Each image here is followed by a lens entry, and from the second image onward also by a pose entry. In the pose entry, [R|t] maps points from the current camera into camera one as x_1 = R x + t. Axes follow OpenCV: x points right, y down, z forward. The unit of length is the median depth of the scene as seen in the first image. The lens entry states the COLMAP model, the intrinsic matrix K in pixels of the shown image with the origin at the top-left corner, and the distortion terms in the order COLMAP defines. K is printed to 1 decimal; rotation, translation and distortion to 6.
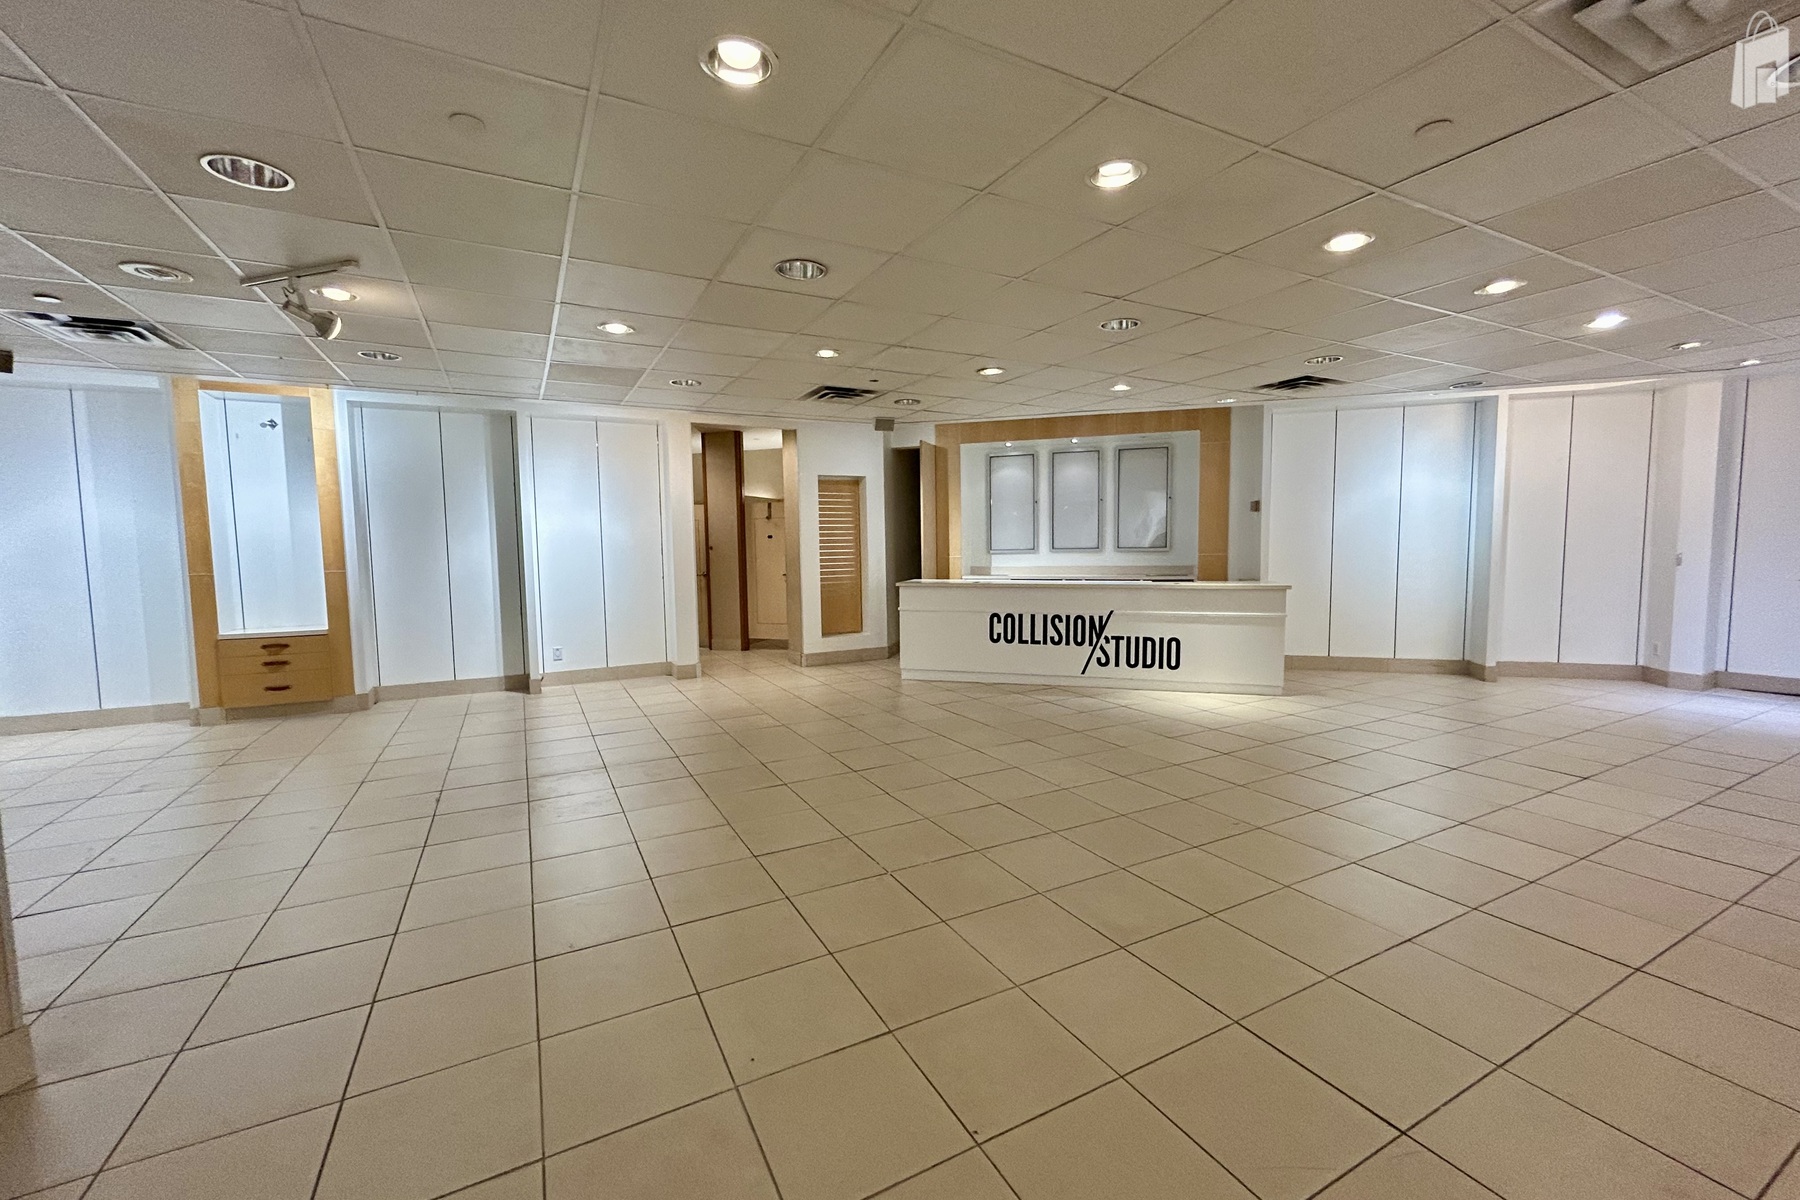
lens RADIAL K [[723.0, 0, 908.6], [0, 723.0, 586.5], [0, 0, 1]] dist [0.000116, -0.000066]
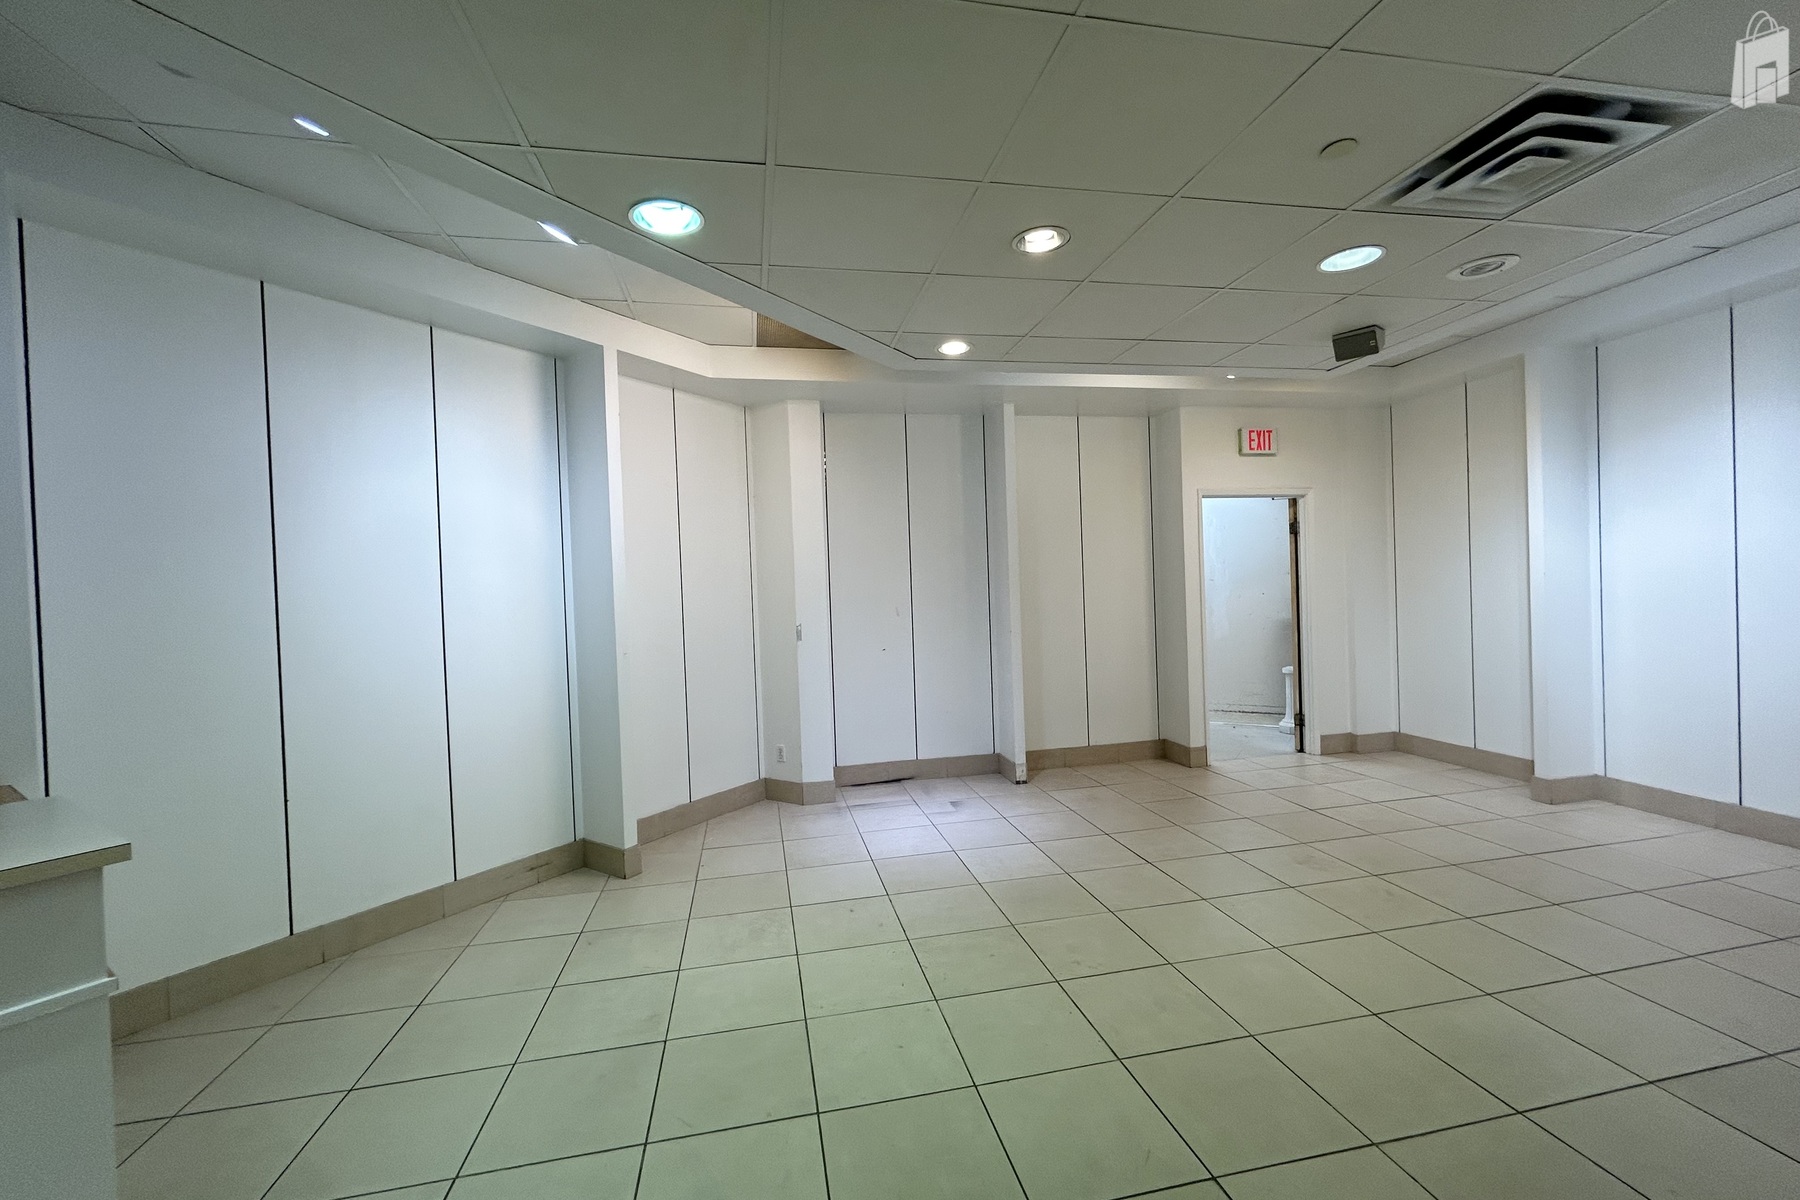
lens RADIAL K [[723.0, 0, 892.8], [0, 723.0, 595.0], [0, 0, 1]] dist [0.000116, -0.000066]
pose [[0.293649, 0.000585, 0.955913, 0.256470], [0.081404, 0.996352, -0.025616, -0.033866], [-0.952441, 0.085338, 0.292530, 0.471108]]
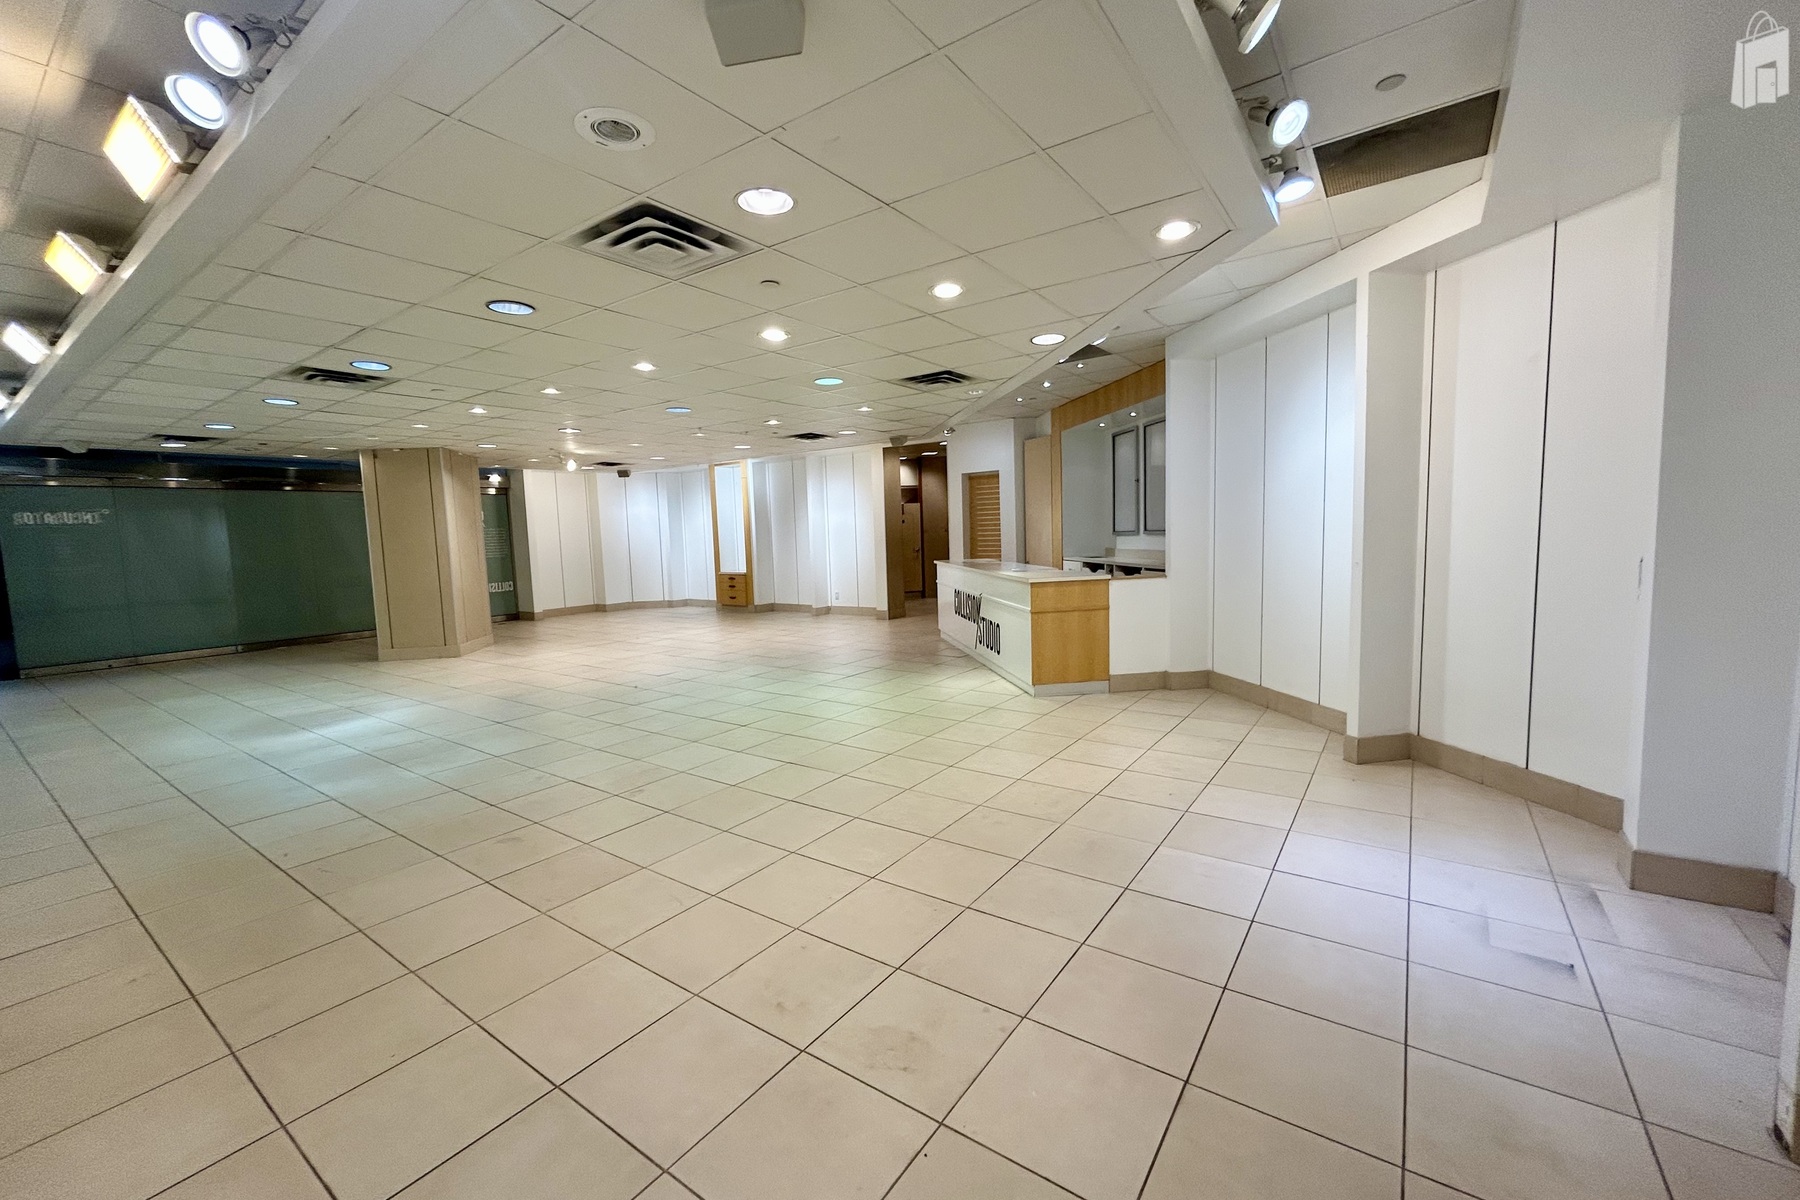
lens RADIAL K [[723.0, 0, 901.9], [0, 723.0, 598.4], [0, 0, 1]] dist [0.000116, -0.000066]
pose [[0.440518, 0.082908, -0.893907, 0.858155], [-0.024328, 0.996463, 0.080431, -0.031263], [0.897414, -0.013685, 0.440977, 0.296269]]
